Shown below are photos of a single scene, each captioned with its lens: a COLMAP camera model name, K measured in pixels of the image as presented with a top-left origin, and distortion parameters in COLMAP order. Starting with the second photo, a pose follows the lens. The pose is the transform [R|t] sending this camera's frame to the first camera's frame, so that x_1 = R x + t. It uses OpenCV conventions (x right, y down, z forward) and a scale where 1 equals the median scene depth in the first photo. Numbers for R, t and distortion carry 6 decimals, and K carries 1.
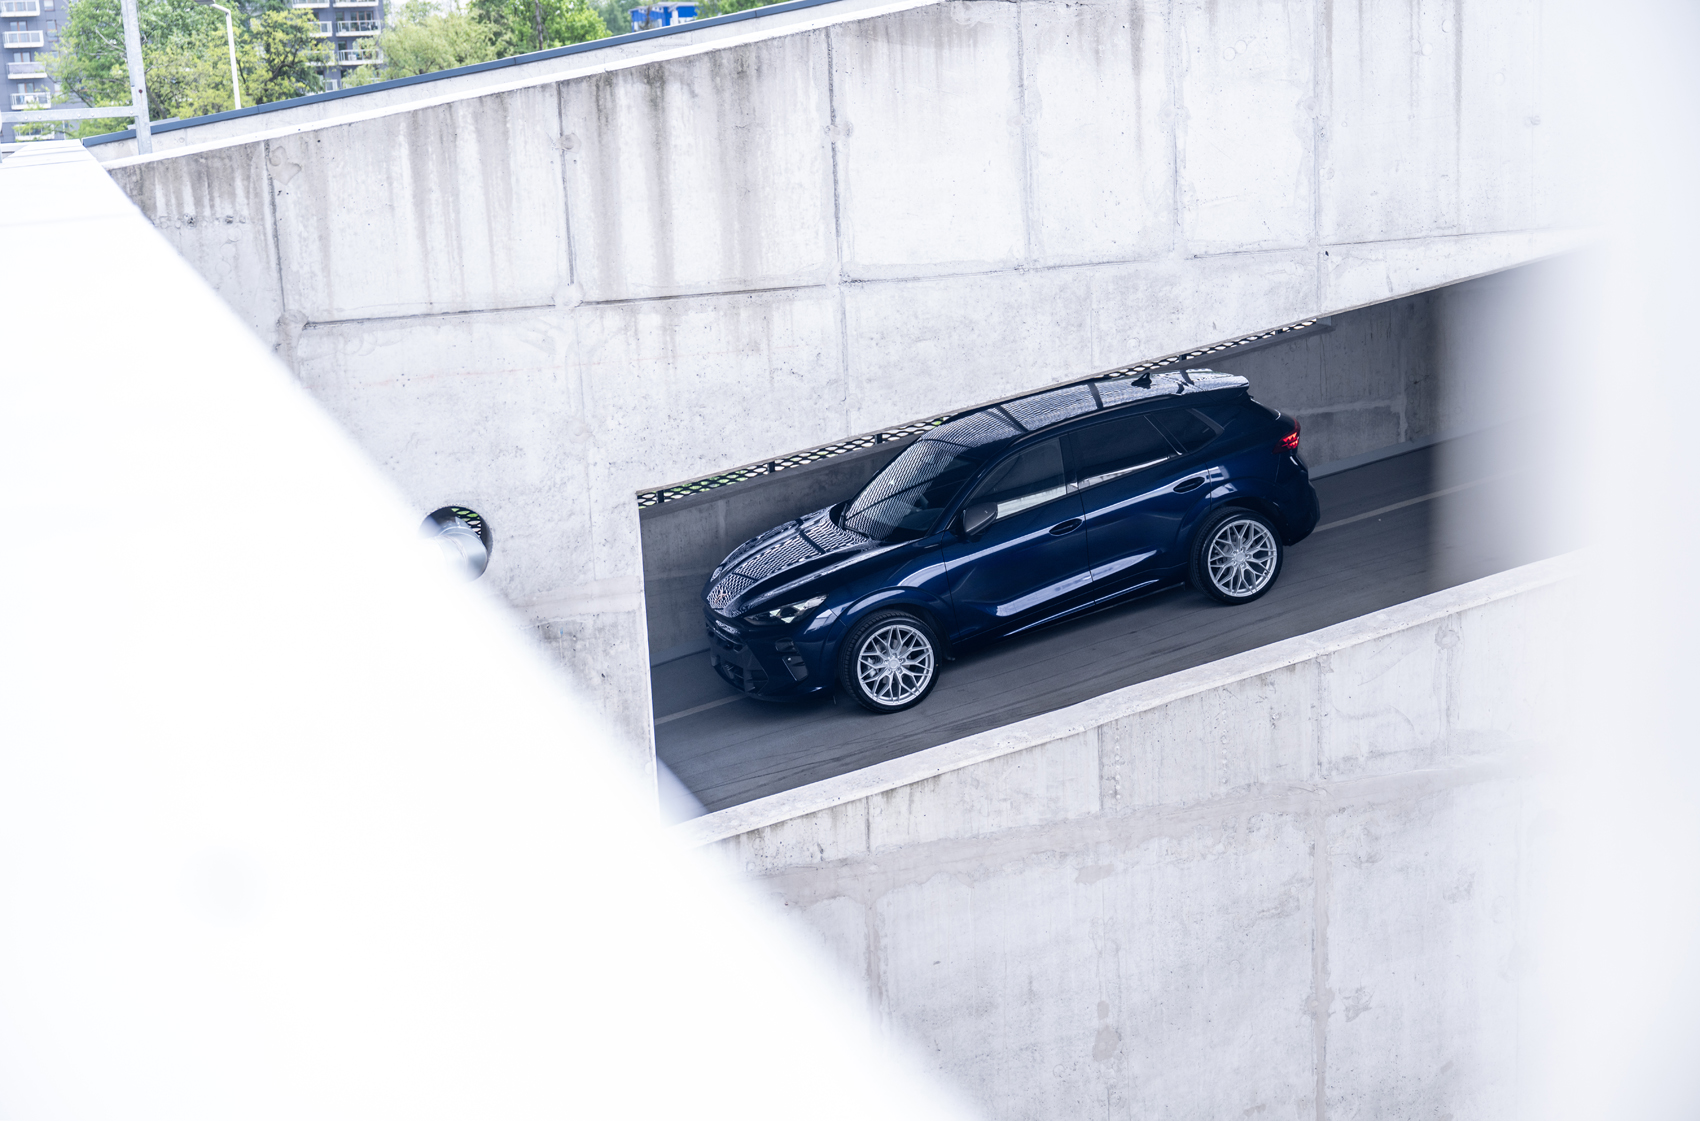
lens RADIAL K [[2192.2, 0, 848.0], [0, 2192.2, 557.6], [0, 0, 1]] dist [0.014712, 0.000000]
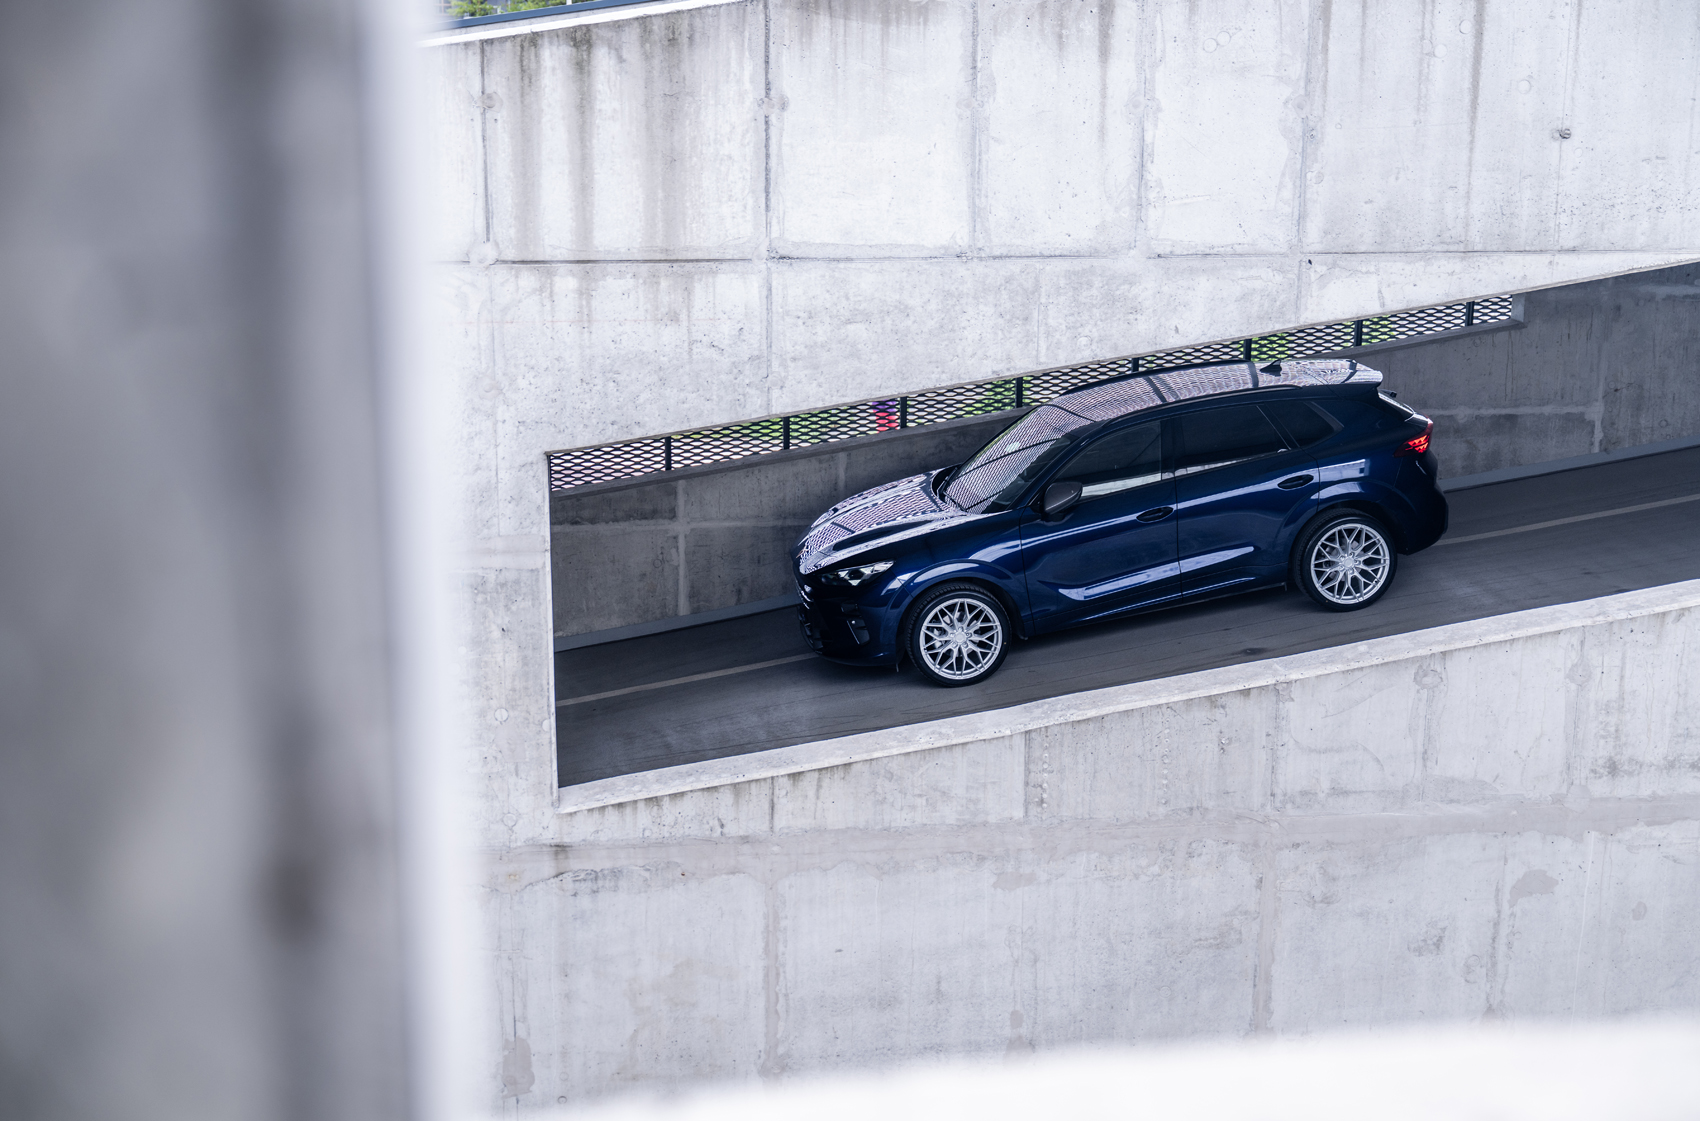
lens RADIAL K [[2234.8, 0, 852.9], [0, 2234.8, 562.2], [0, 0, 1]] dist [0.009251, 0.000000]
pose [[0.979458, 0.097093, -0.176734, 0.208026], [-0.090808, 0.994926, 0.043324, -0.033823], [0.180044, -0.026386, 0.983305, 0.014755]]
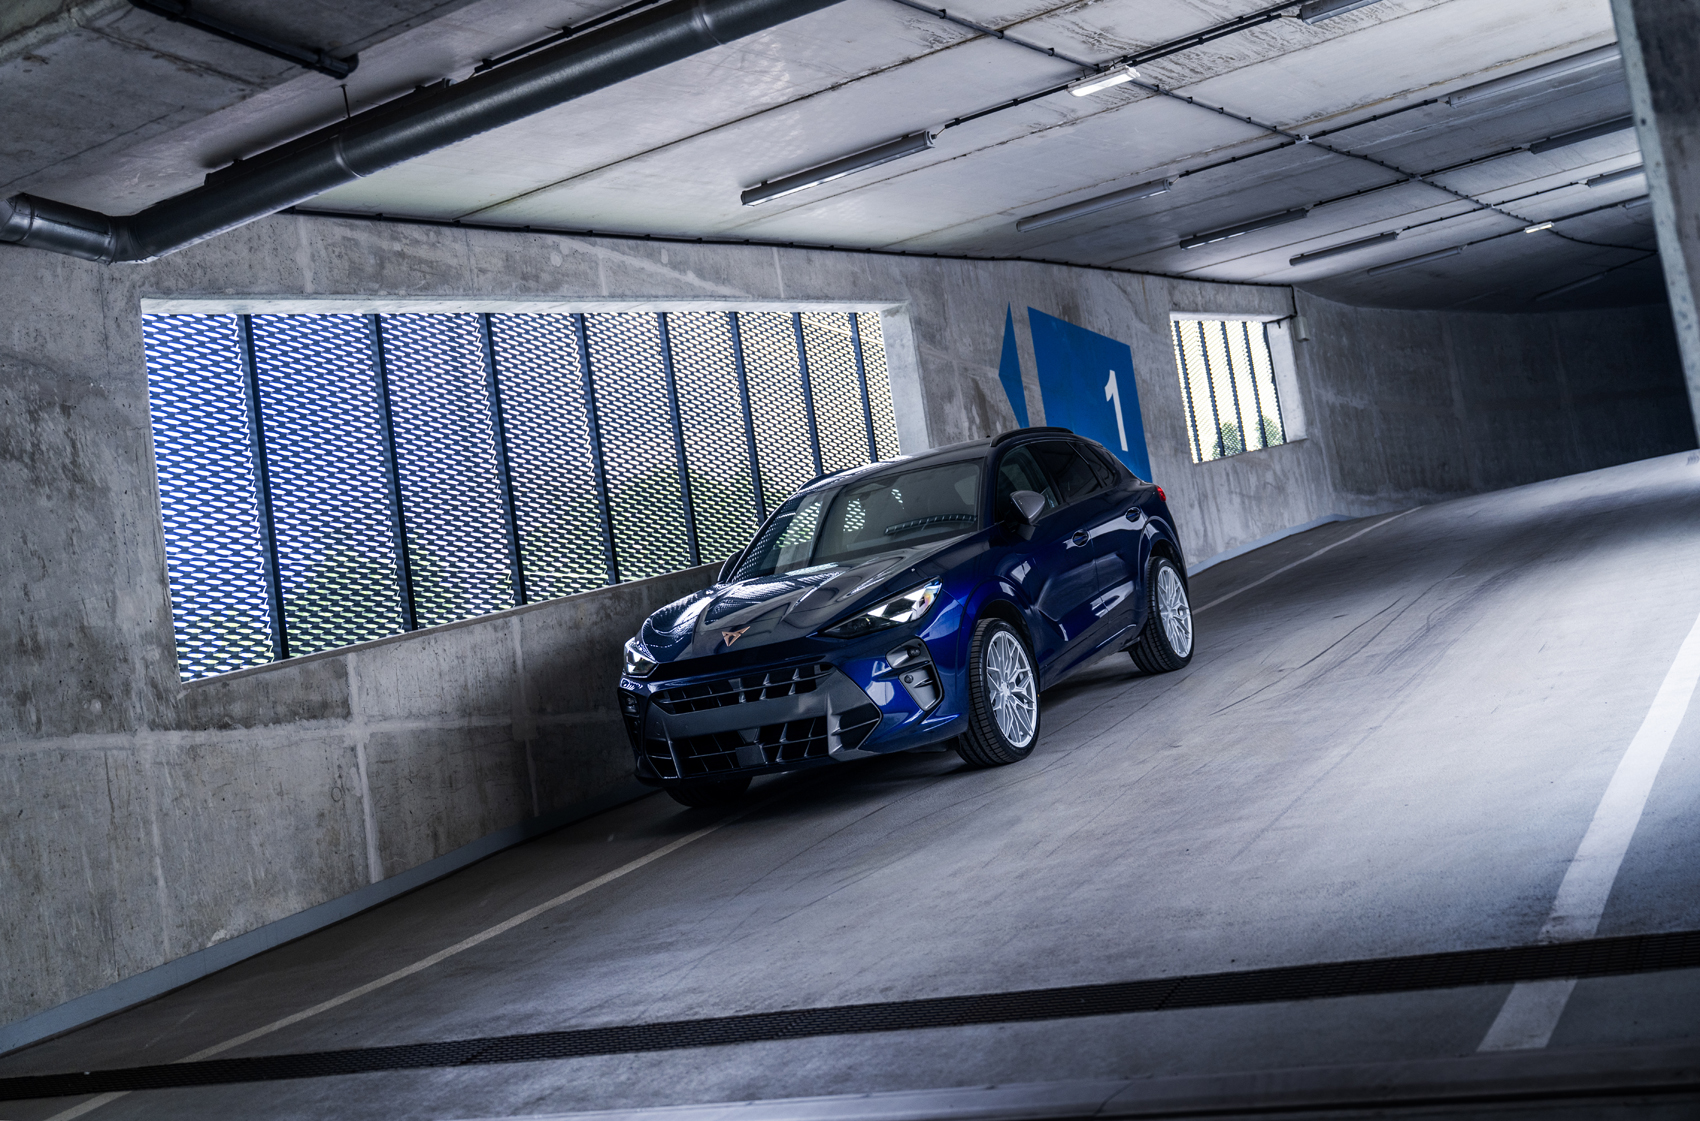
lens RADIAL K [[1855.6, 0, 851.7], [0, 1855.6, 562.6], [0, 0, 1]] dist [-0.019476, 0.000000]
pose [[0.750059, 0.016688, 0.661161, -0.576452], [0.242104, 0.923366, -0.297963, 0.248032], [-0.615466, 0.383559, 0.688538, 0.858832]]
